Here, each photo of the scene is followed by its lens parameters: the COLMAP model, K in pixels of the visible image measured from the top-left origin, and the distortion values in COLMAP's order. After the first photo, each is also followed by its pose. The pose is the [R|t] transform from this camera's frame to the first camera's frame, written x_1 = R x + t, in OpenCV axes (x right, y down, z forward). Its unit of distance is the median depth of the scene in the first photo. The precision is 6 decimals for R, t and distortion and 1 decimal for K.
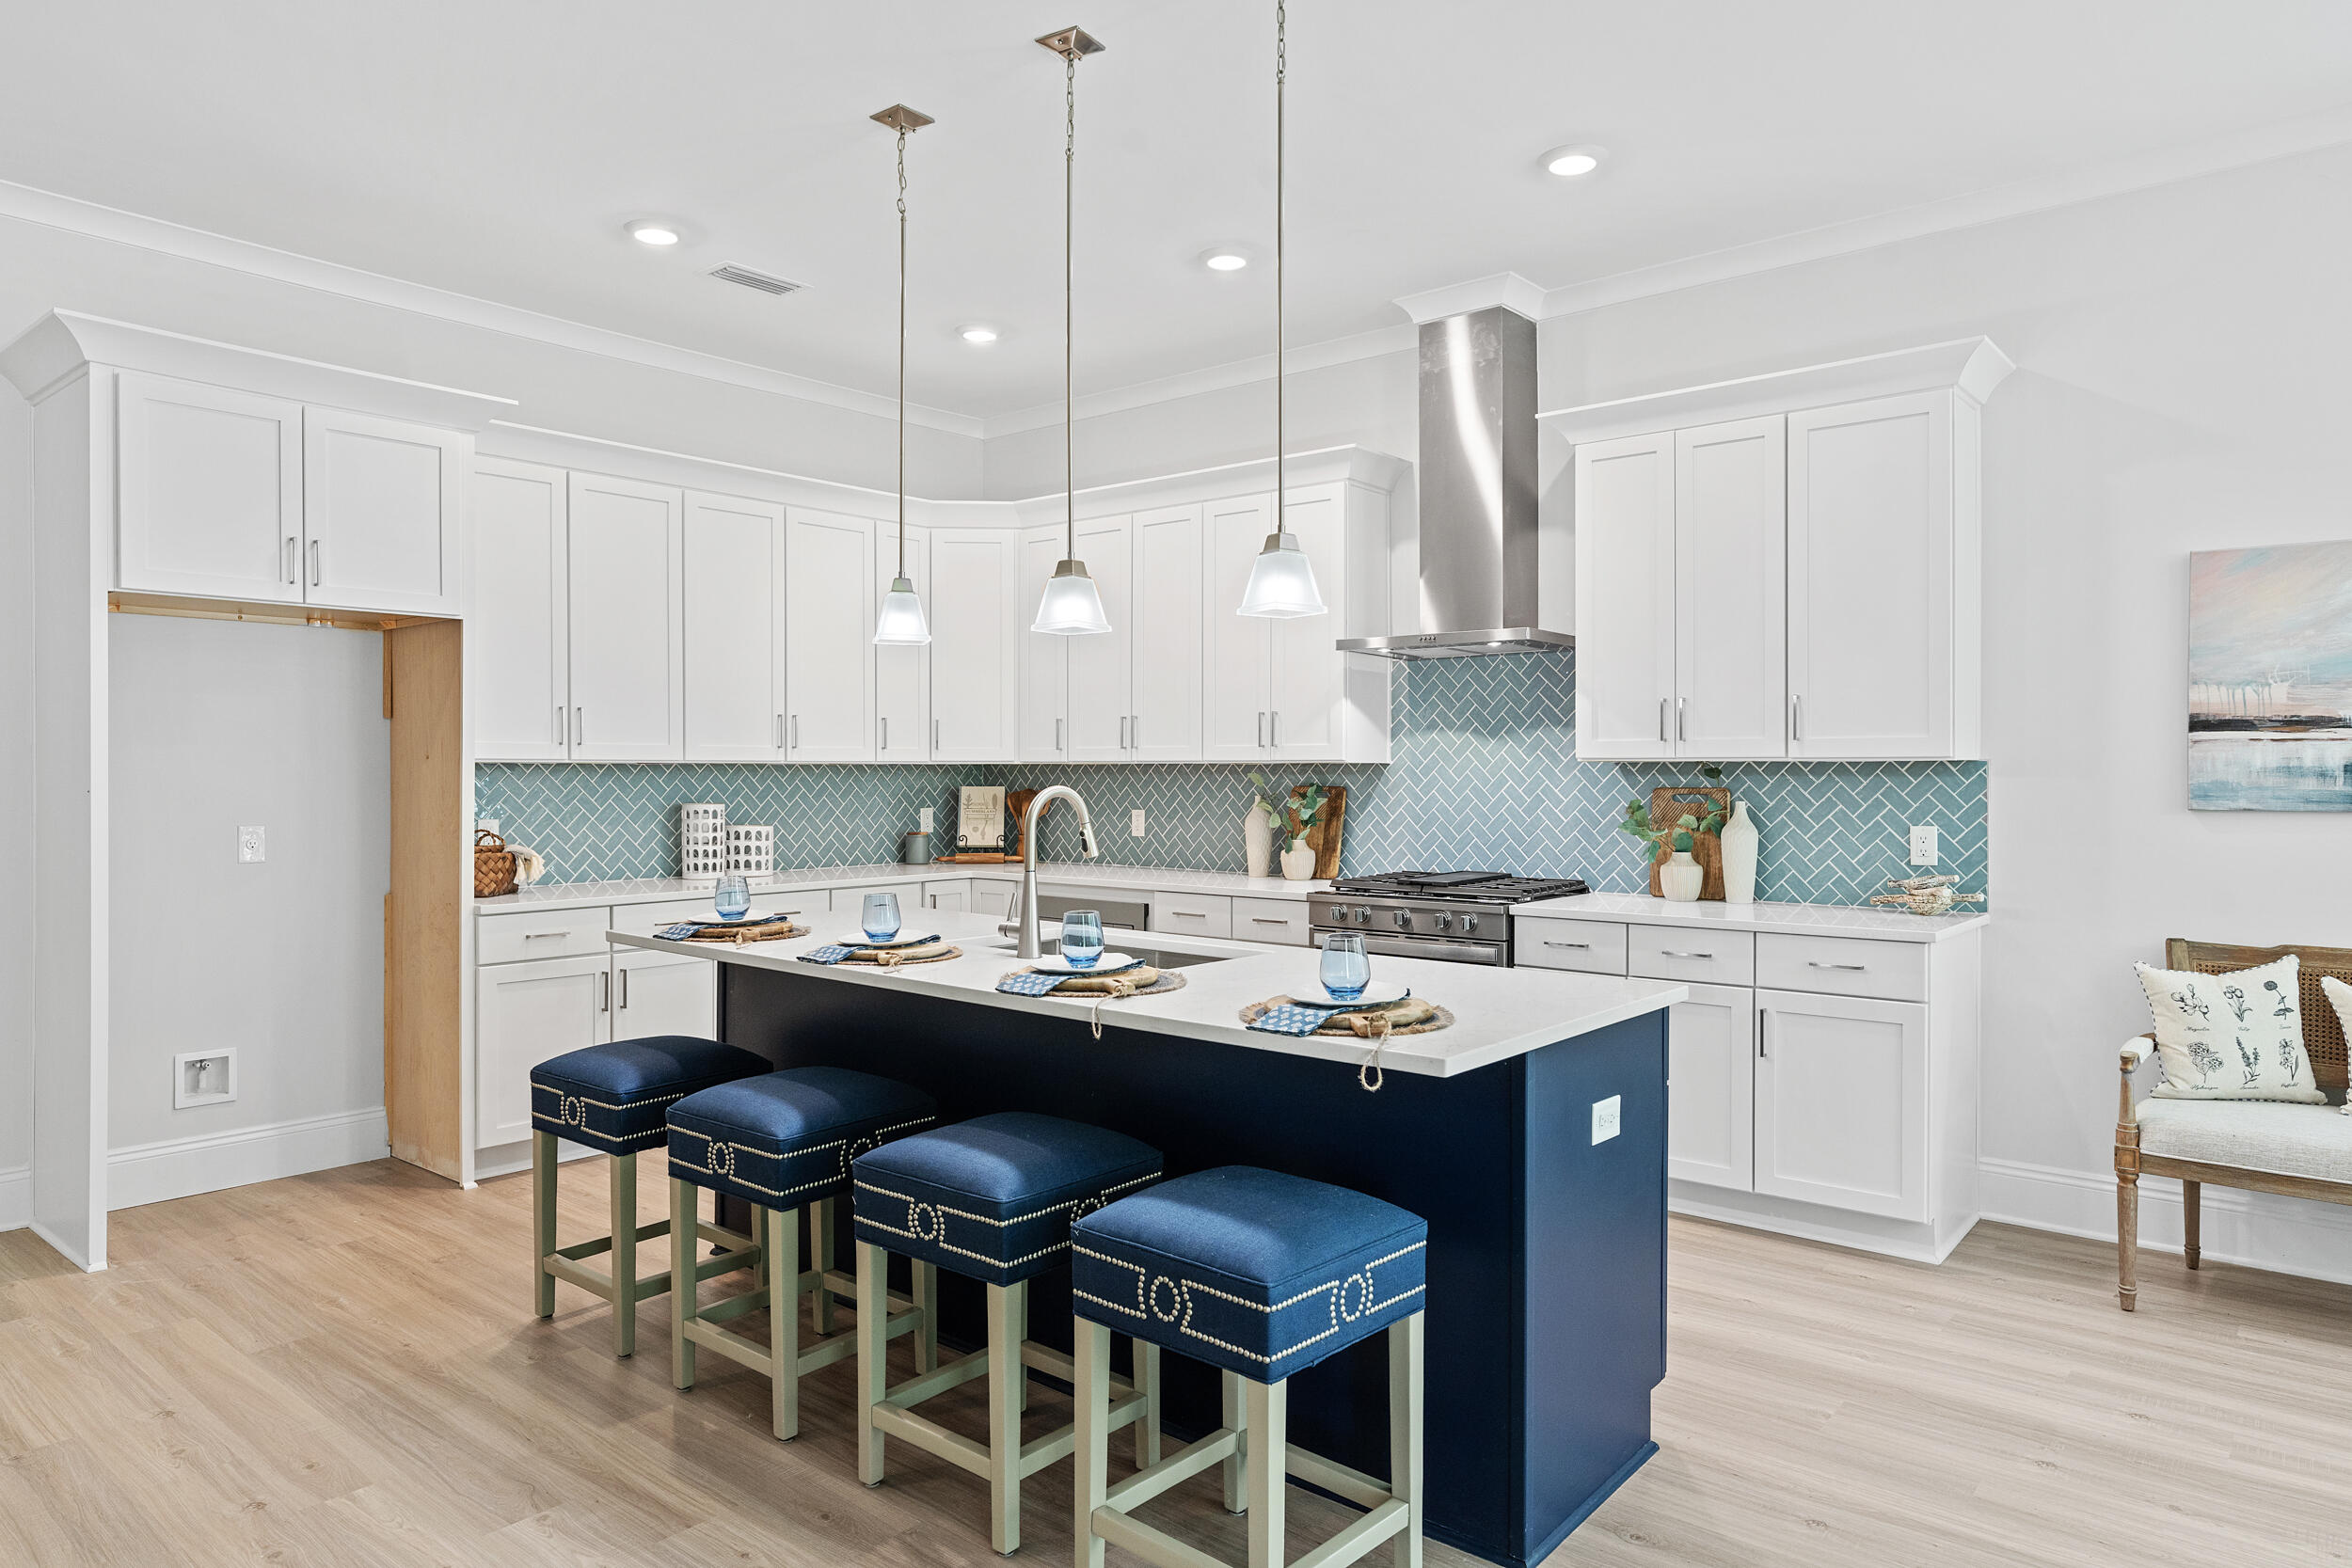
lens RADIAL K [[1464.8, 0, 1176.0], [0, 1464.8, 784.0], [0, 0, 1]] dist [-0.000247, -0.000612]
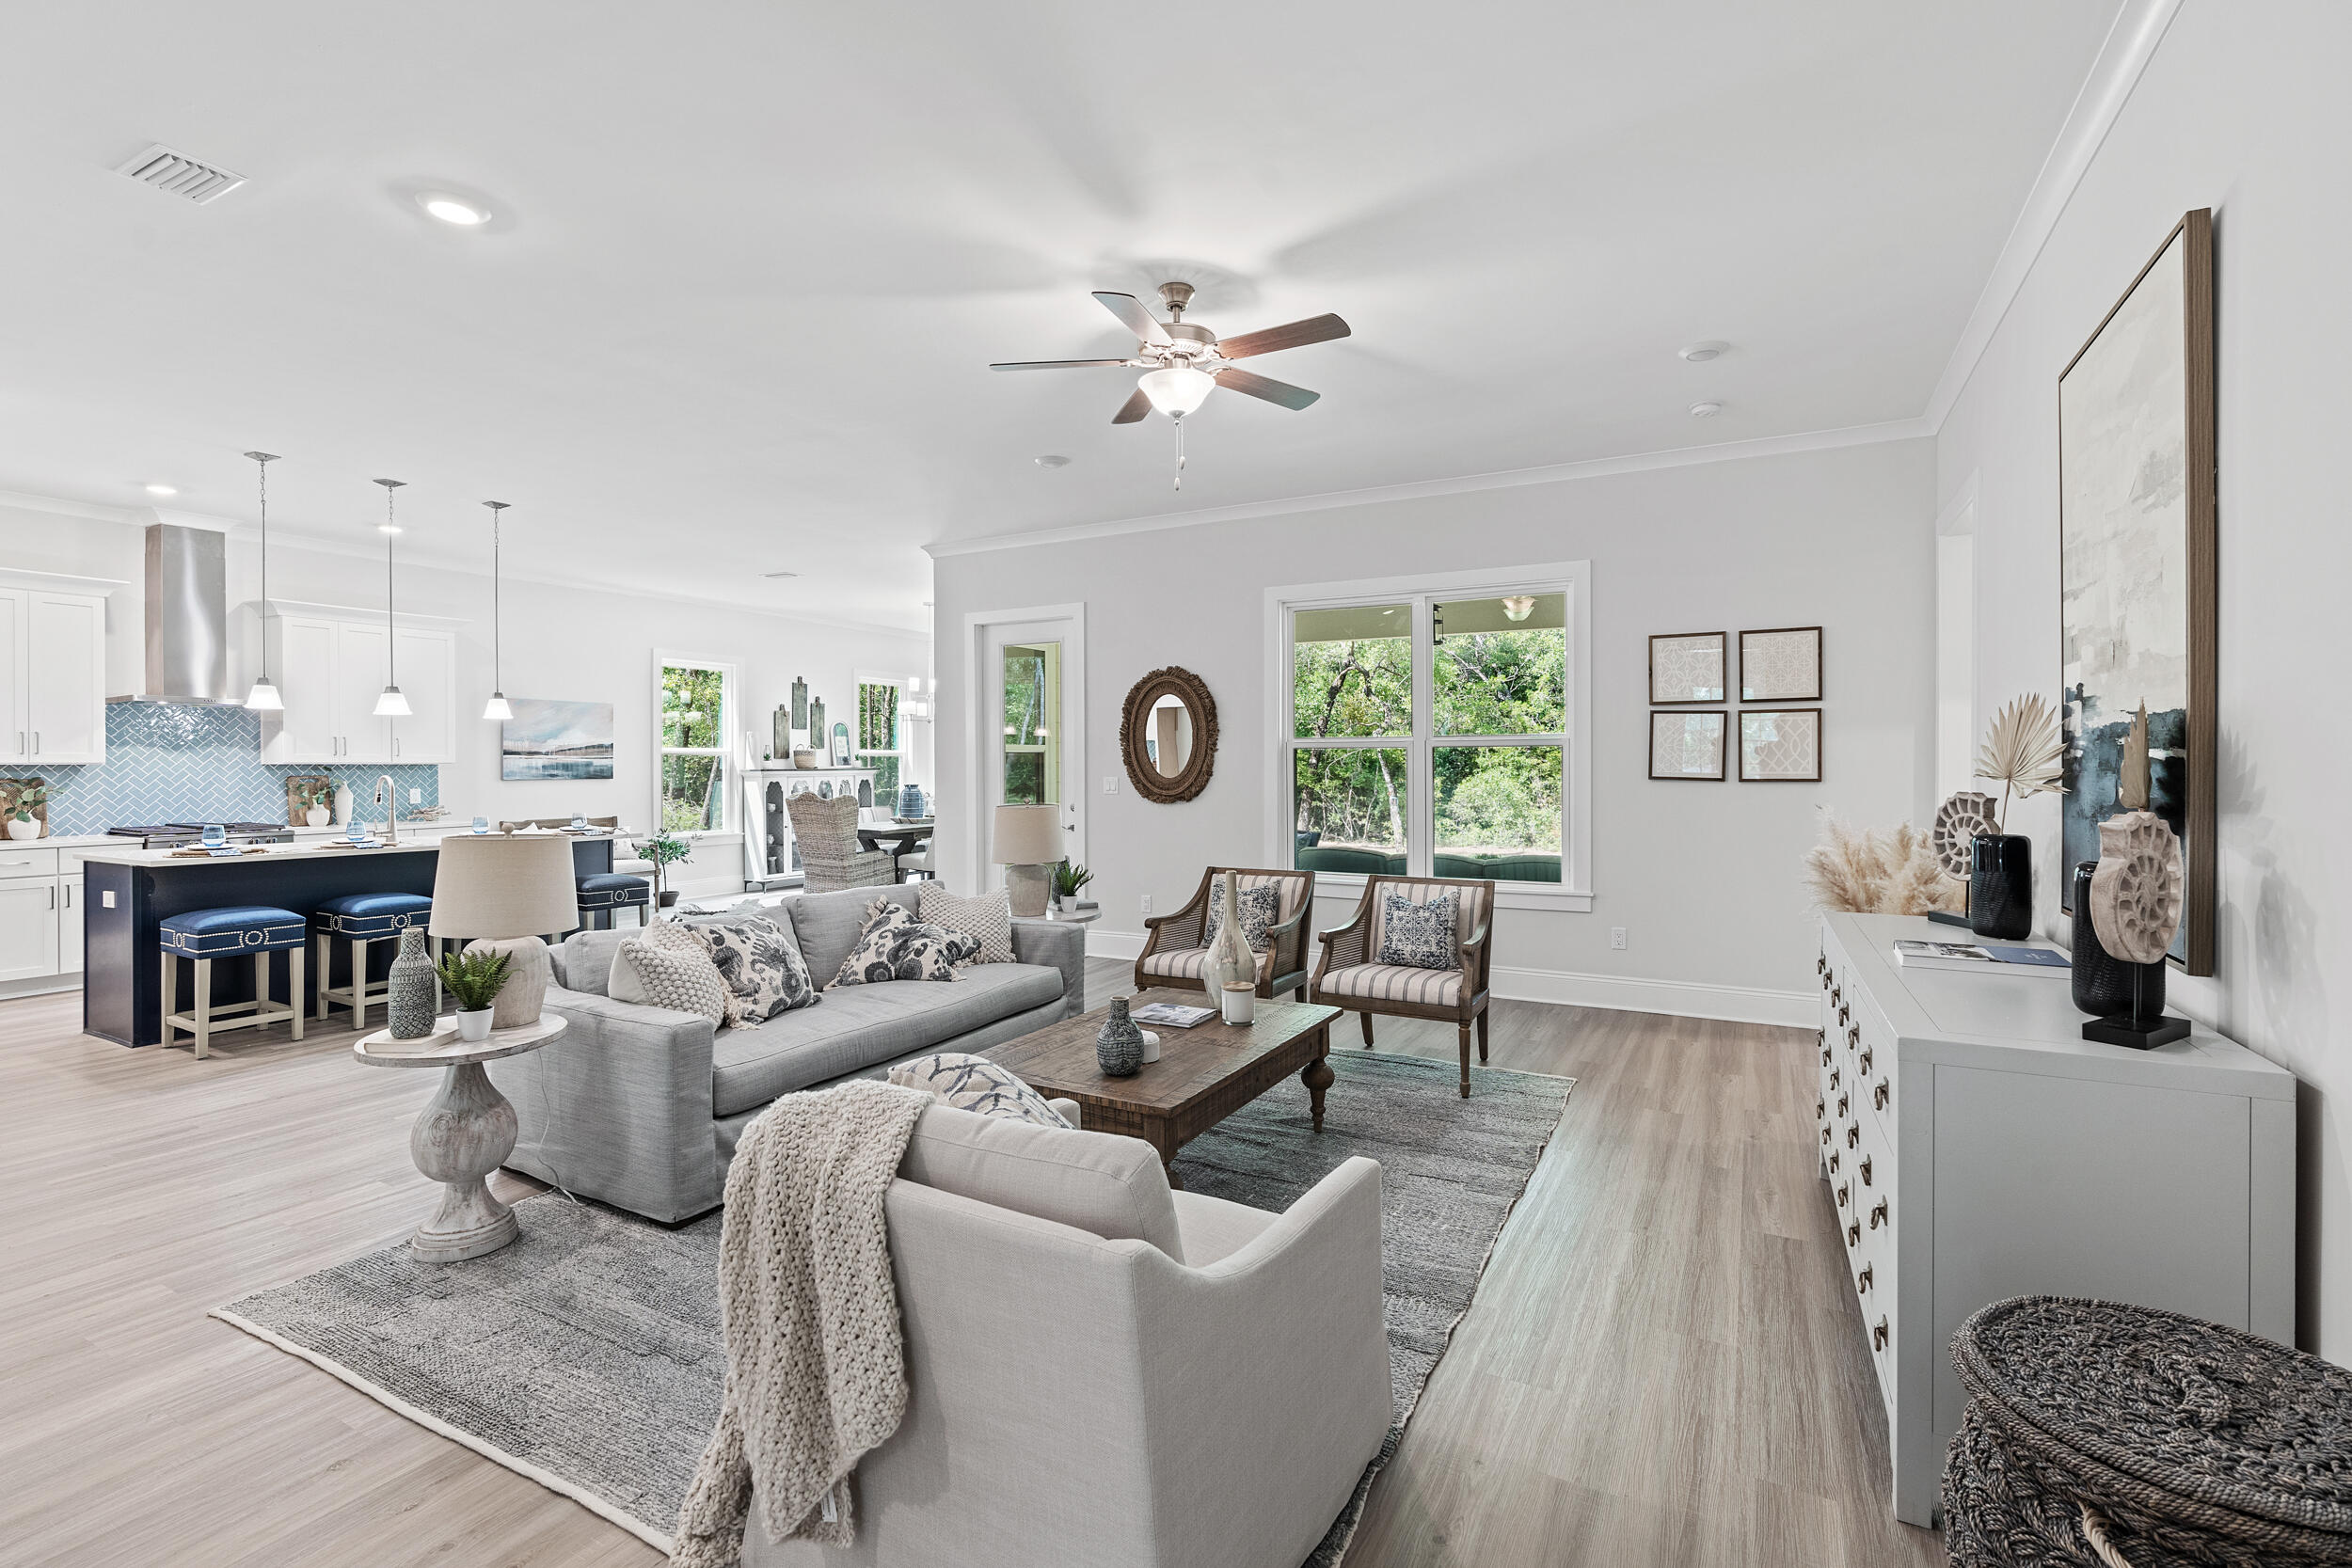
lens RADIAL K [[1068.6, 0, 1173.8], [0, 1068.6, 767.7], [0, 0, 1]] dist [-0.000508, -0.000175]
pose [[-0.202250, -0.004369, 0.979324, -1.660807], [0.009347, 0.999936, 0.006391, -0.008902], [-0.979289, 0.010447, -0.202196, 0.049982]]
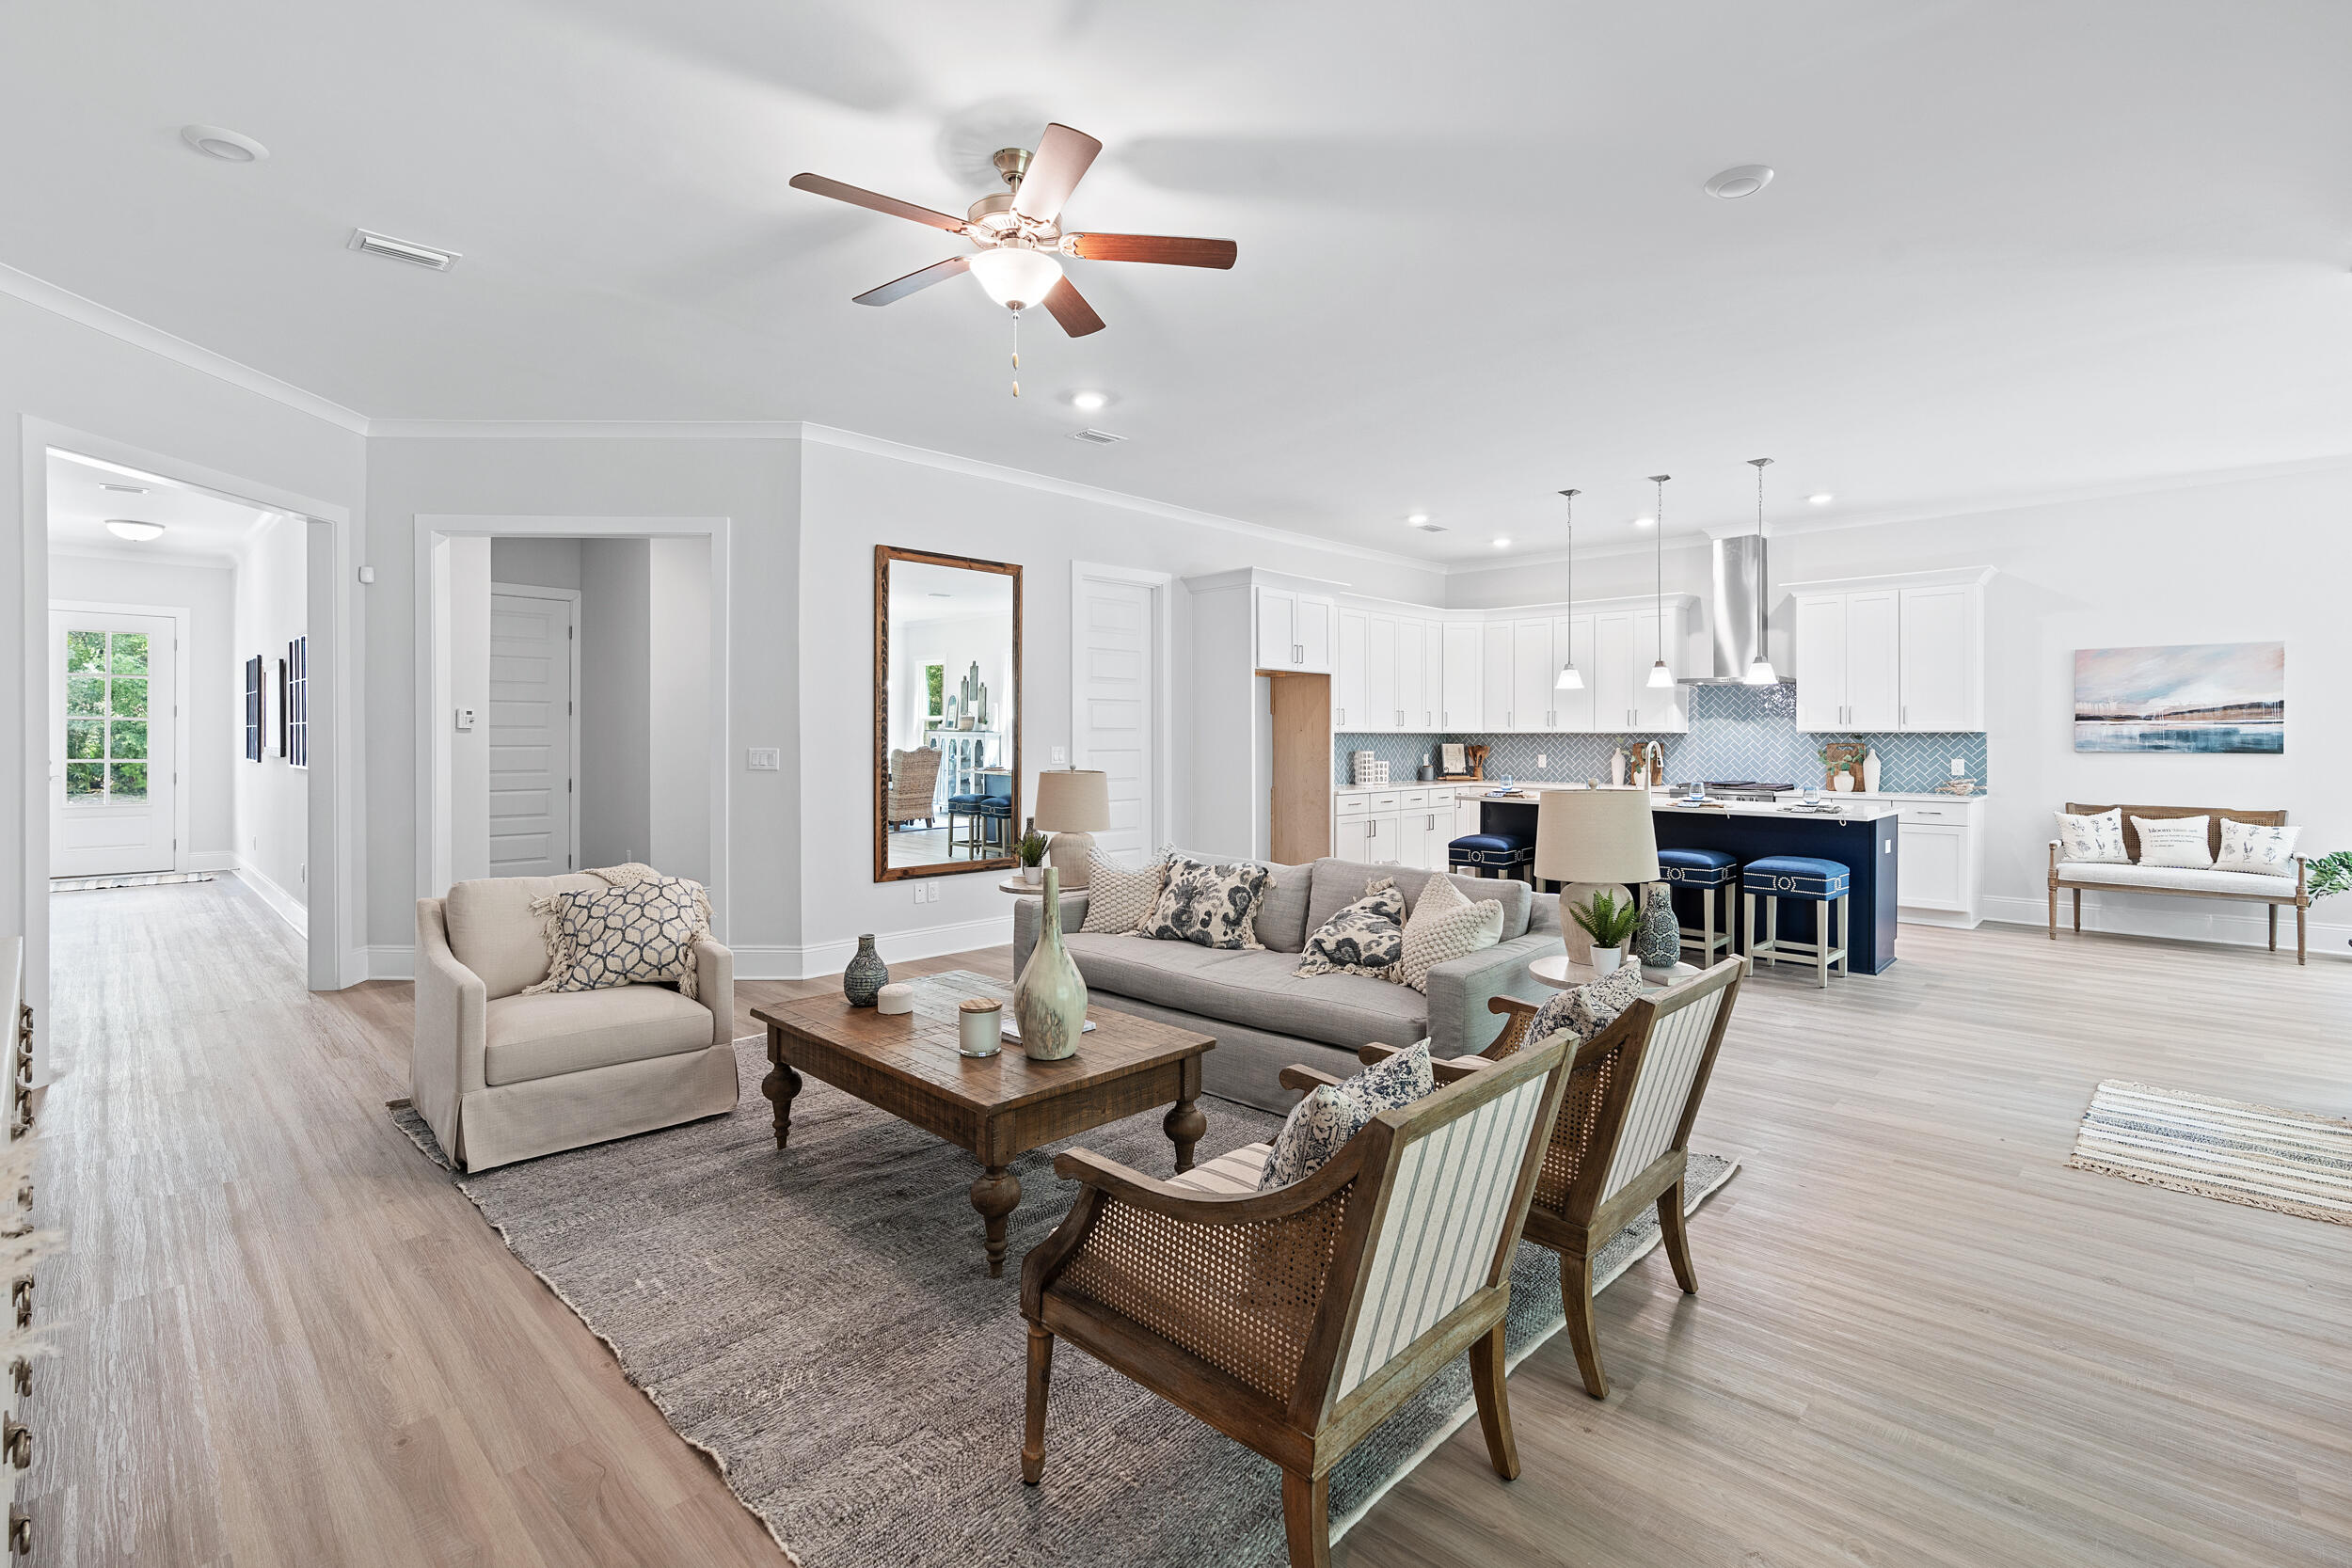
lens RADIAL K [[1071.4, 0, 1184.2], [0, 1071.4, 744.2], [0, 0, 1]] dist [-0.001910, -0.000372]
pose [[0.997710, 0.001422, -0.067620, -0.646096], [-0.001643, 0.999993, -0.003224, 0.011814], [0.067615, 0.003328, 0.997706, -0.851570]]
